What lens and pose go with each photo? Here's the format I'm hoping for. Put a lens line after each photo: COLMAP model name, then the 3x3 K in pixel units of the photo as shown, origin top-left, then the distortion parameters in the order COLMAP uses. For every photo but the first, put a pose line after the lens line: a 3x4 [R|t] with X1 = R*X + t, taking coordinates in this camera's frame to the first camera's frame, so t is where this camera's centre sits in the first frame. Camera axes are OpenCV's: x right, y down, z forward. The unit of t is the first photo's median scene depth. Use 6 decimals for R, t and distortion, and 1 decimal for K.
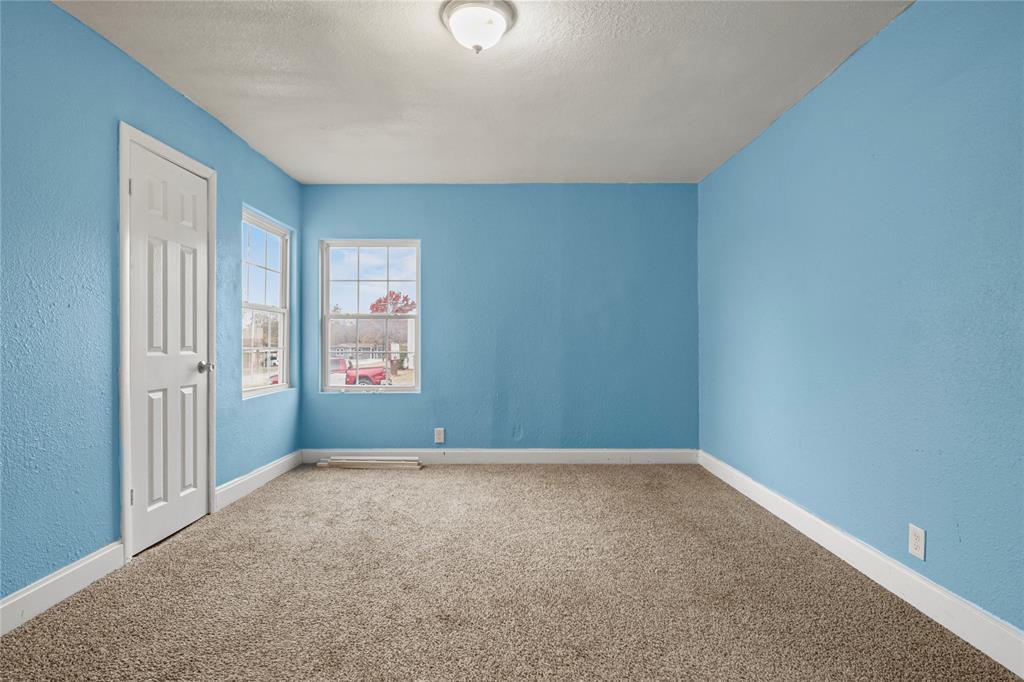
lens RADIAL K [[503.6, 0, 512.0], [0, 503.6, 341.0], [0, 0, 1]] dist [-0.027162, 0.016949]
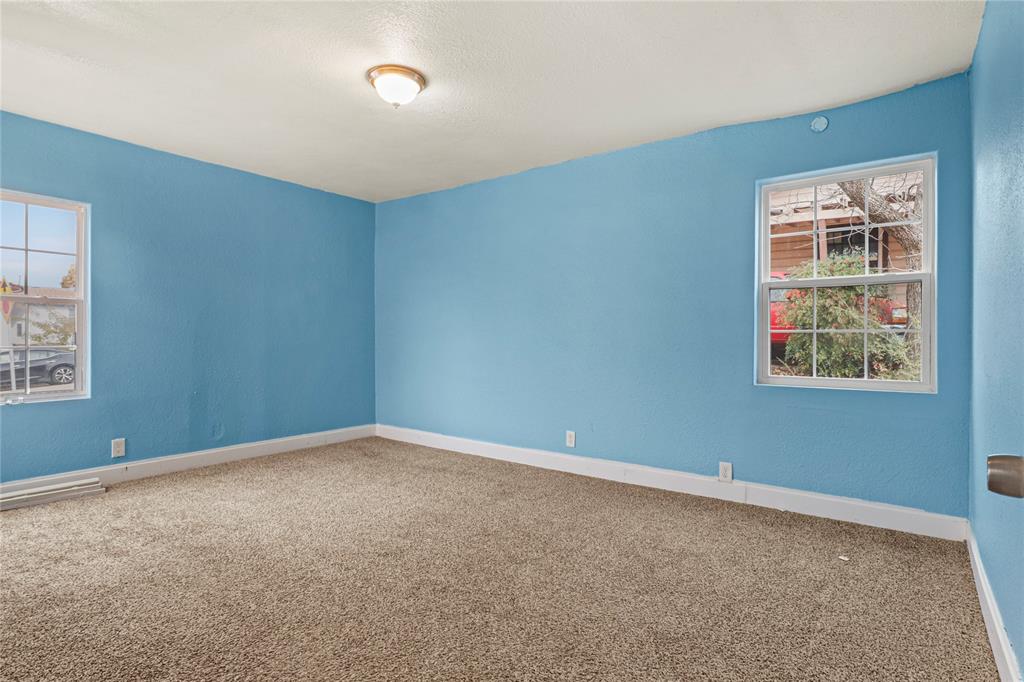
lens RADIAL K [[519.2, 0, 508.0], [0, 519.2, 338.2], [0, 0, 1]] dist [-0.026558, 0.015022]
pose [[0.609252, -0.001786, 0.792975, -0.578515], [-0.005874, 0.999960, 0.006765, -0.000969], [-0.792955, -0.008779, 0.609217, -0.019908]]
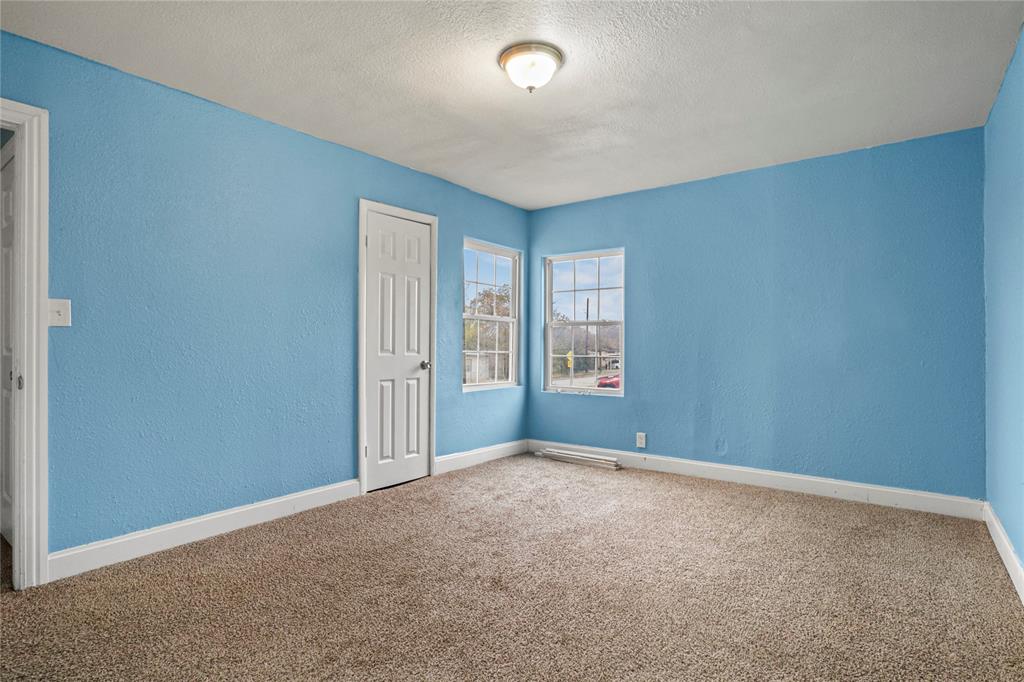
lens RADIAL K [[517.2, 0, 513.3], [0, 517.2, 340.6], [0, 0, 1]] dist [-0.025695, 0.016621]
pose [[0.800337, -0.002817, -0.599543, 0.370635], [-0.003100, 0.999956, -0.008836, -0.001883], [0.599542, 0.008930, 0.800294, 0.028411]]
